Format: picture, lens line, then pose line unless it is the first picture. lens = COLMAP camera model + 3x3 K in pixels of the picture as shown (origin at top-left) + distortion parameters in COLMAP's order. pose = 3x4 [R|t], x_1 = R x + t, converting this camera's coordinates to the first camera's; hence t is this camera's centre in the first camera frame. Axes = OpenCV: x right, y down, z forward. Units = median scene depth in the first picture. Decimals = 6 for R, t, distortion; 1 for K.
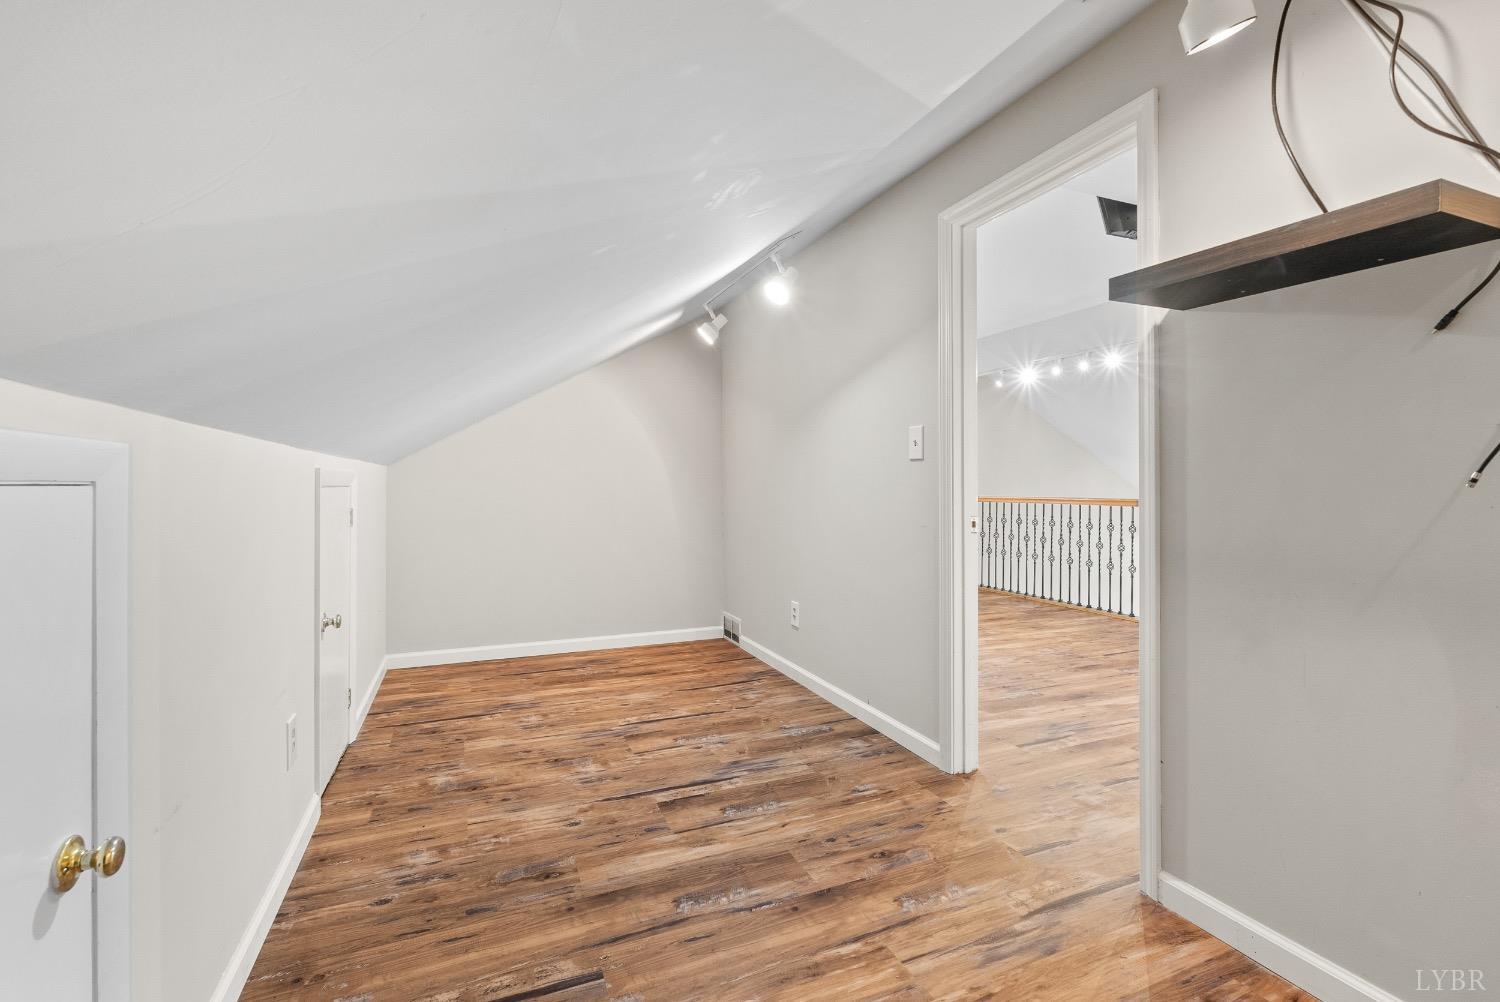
lens RADIAL K [[667.5, 0, 756.5], [0, 667.5, 483.3], [0, 0, 1]] dist [-0.005139, -0.000433]
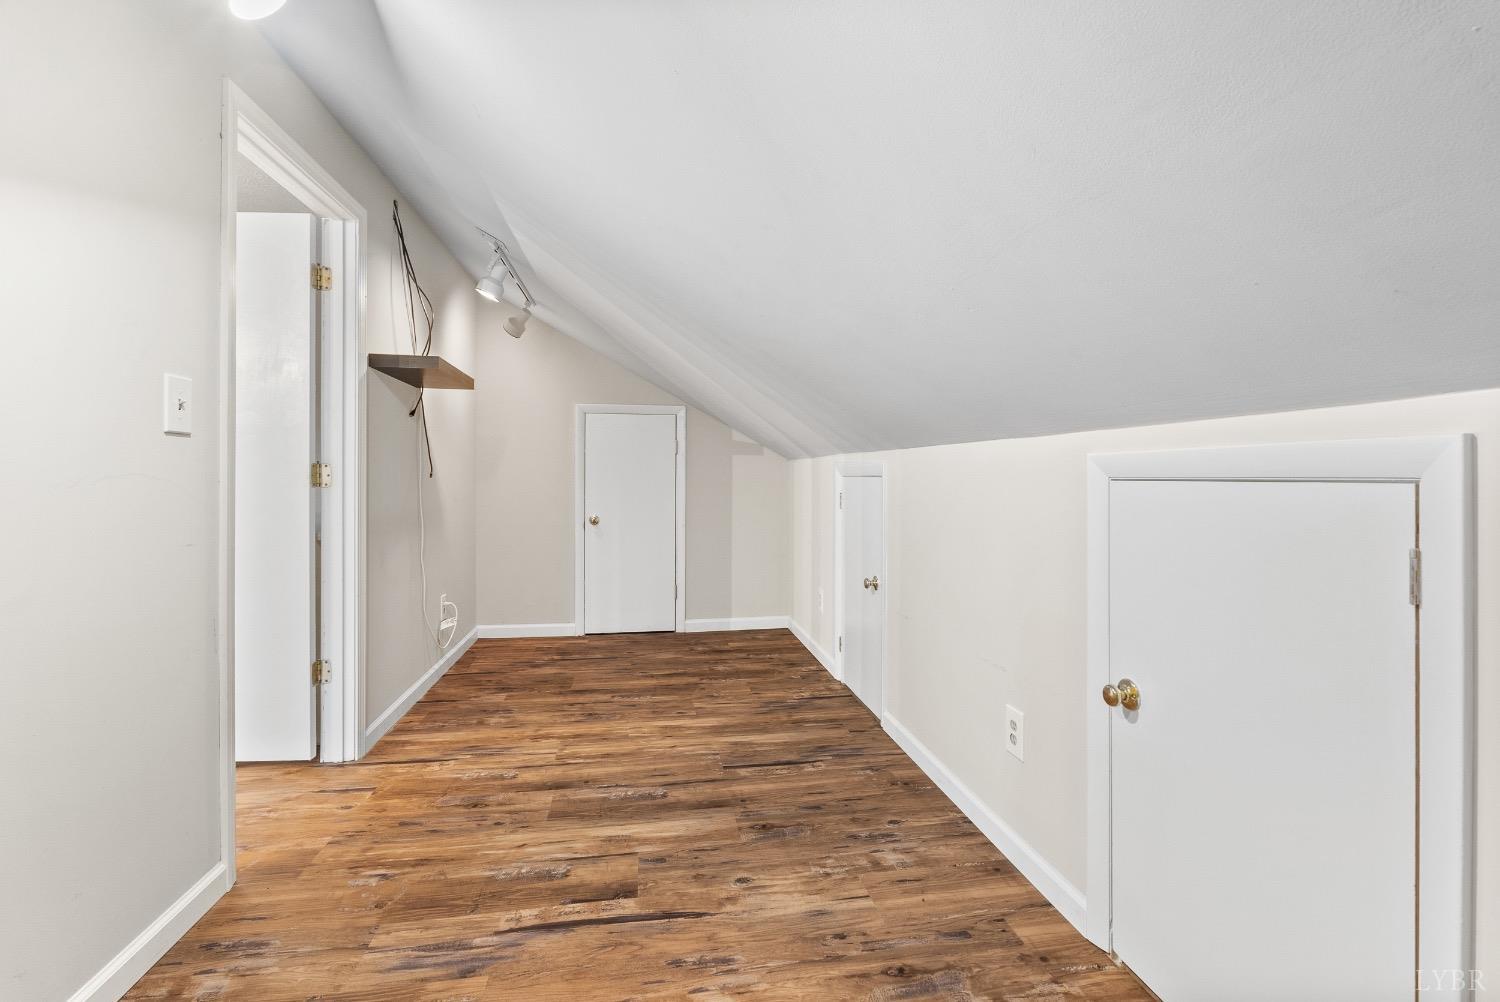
lens RADIAL K [[675.6, 0, 759.0], [0, 675.6, 492.2], [0, 0, 1]] dist [-0.005148, 0.000258]
pose [[-0.974352, -0.004599, 0.224984, -0.512328], [0.000011, 0.999790, 0.020483, 0.004834], [-0.225031, 0.019960, -0.974147, 1.923426]]
